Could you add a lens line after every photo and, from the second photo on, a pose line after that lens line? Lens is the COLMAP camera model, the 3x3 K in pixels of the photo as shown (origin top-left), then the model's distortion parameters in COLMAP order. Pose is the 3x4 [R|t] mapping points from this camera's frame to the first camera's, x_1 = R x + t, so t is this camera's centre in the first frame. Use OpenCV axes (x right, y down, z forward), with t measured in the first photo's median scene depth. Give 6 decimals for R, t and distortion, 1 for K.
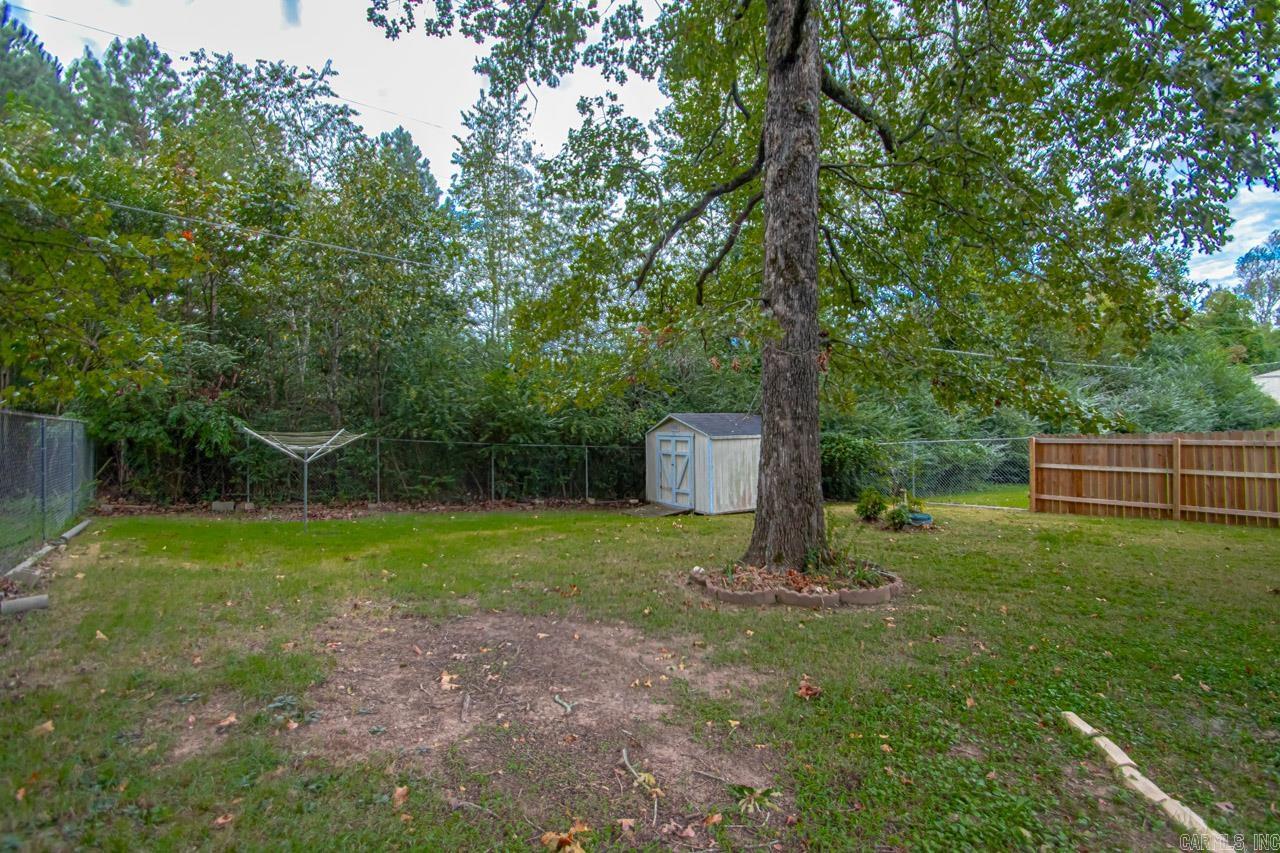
lens RADIAL K [[607.4, 0, 640.0], [0, 607.4, 426.5], [0, 0, 1]] dist [0.000833, 0.000130]
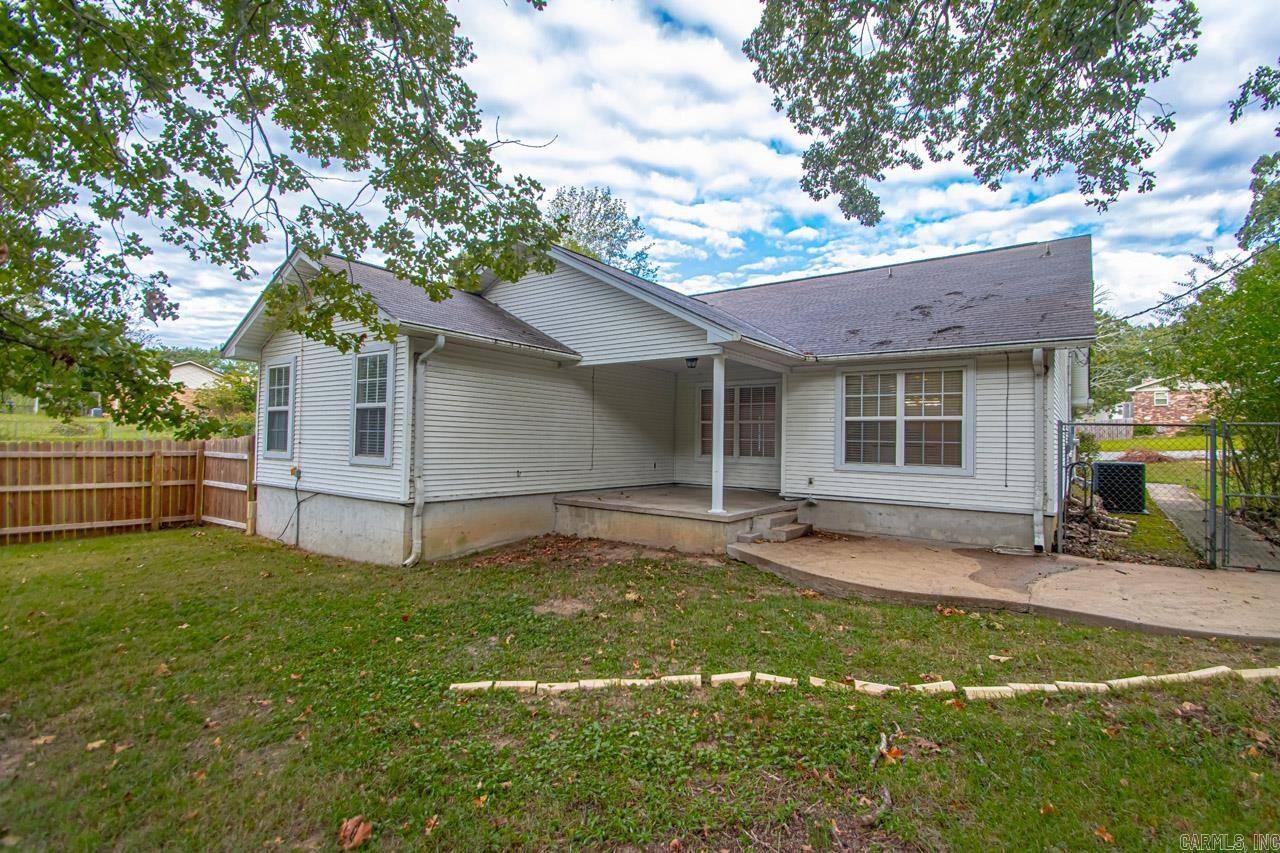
lens RADIAL K [[607.4, 0, 640.0], [0, 607.4, 426.5], [0, 0, 1]] dist [0.000833, 0.000130]
pose [[-0.297452, 0.034831, 0.954101, -0.190890], [-0.006873, 0.999230, -0.038621, 0.014128], [-0.954712, -0.018045, -0.296983, 0.406522]]
